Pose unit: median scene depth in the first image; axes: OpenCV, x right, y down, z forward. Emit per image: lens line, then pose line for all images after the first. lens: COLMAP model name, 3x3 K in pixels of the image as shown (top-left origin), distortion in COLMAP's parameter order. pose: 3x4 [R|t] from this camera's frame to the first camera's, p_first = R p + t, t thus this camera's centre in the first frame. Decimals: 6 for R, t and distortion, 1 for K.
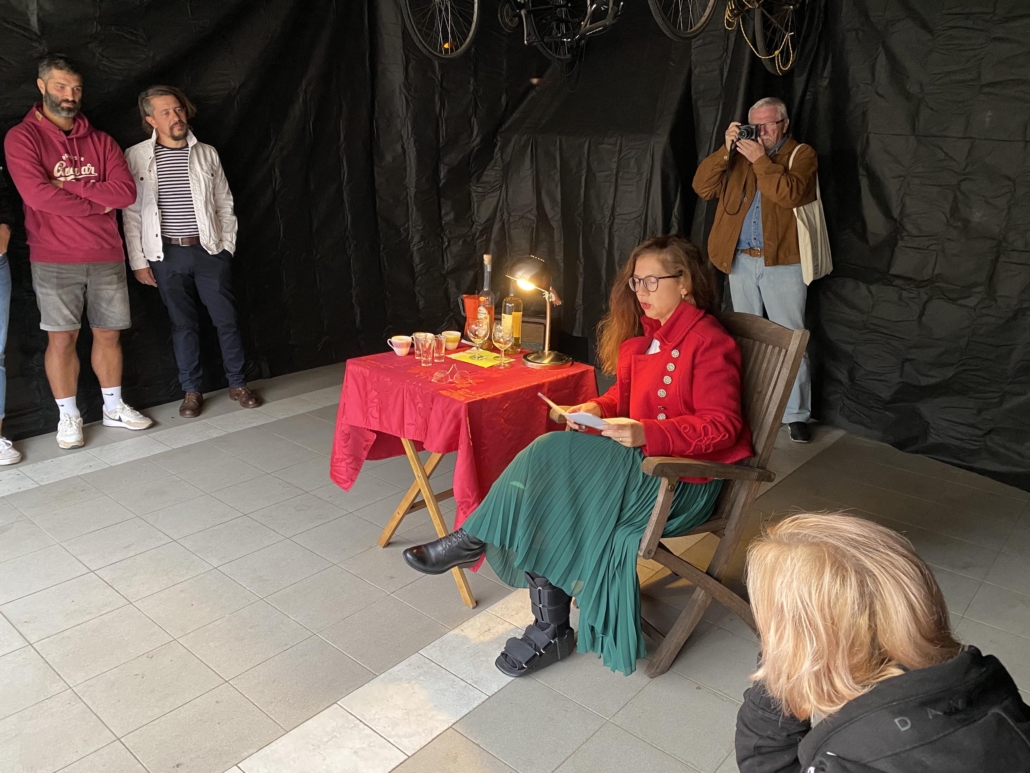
lens RADIAL K [[777.3, 0, 518.1], [0, 777.3, 377.2], [0, 0, 1]] dist [0.047898, -0.057675]
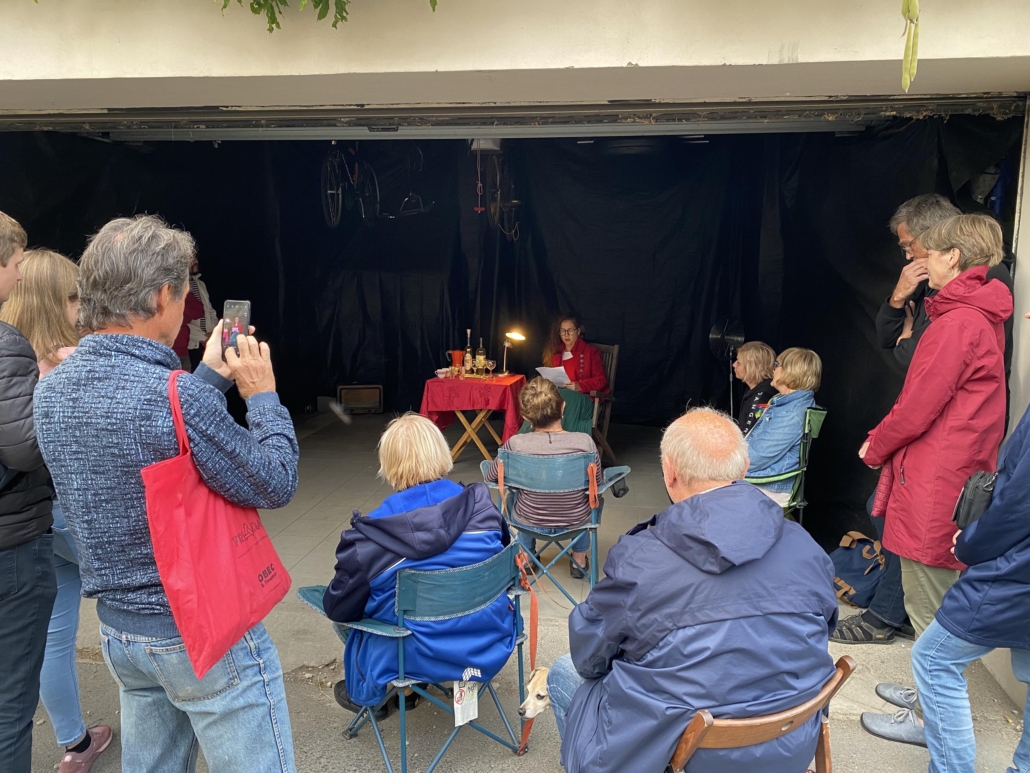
lens RADIAL K [[777.3, 0, 520.9], [0, 777.3, 386.3], [0, 0, 1]] dist [0.047898, -0.057675]
pose [[0.824252, -0.085725, 0.559697, -0.840869], [0.163044, 0.982540, -0.089621, 0.157136], [-0.542242, 0.165125, 0.823837, -0.600991]]
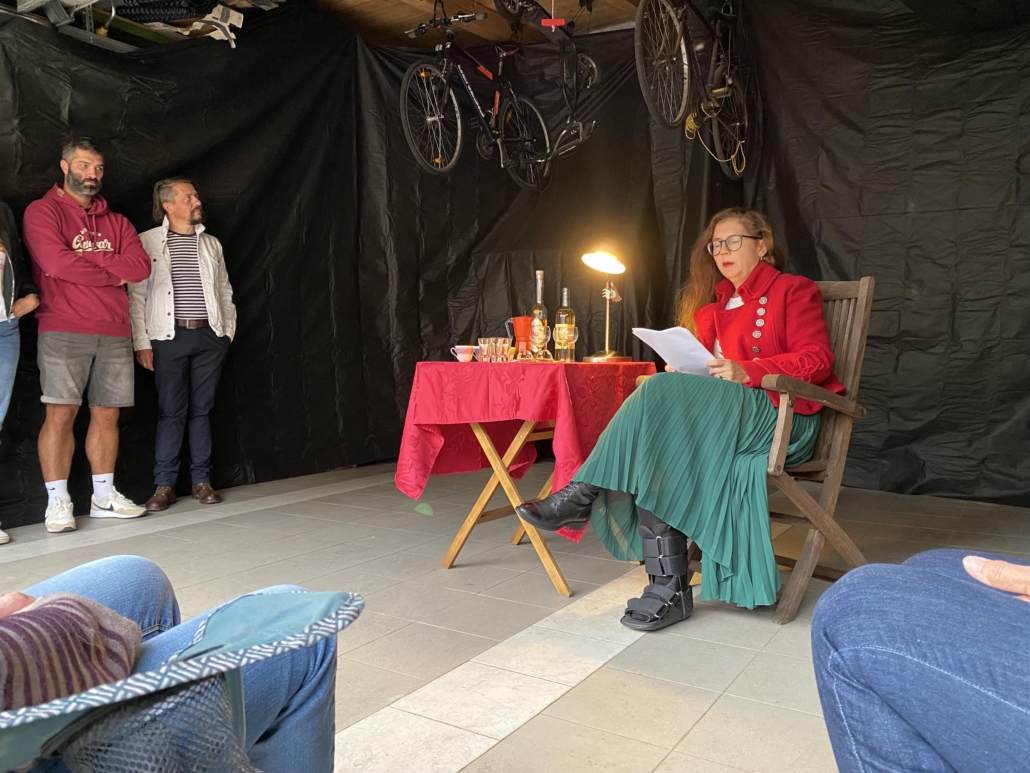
lens RADIAL K [[777.3, 0, 508.6], [0, 777.3, 388.9], [0, 0, 1]] dist [0.047898, -0.057675]
pose [[0.991398, -0.036141, 0.125796, -0.164337], [0.066884, 0.966045, -0.249568, 0.193129], [-0.112505, 0.255834, 0.960152, 0.022921]]
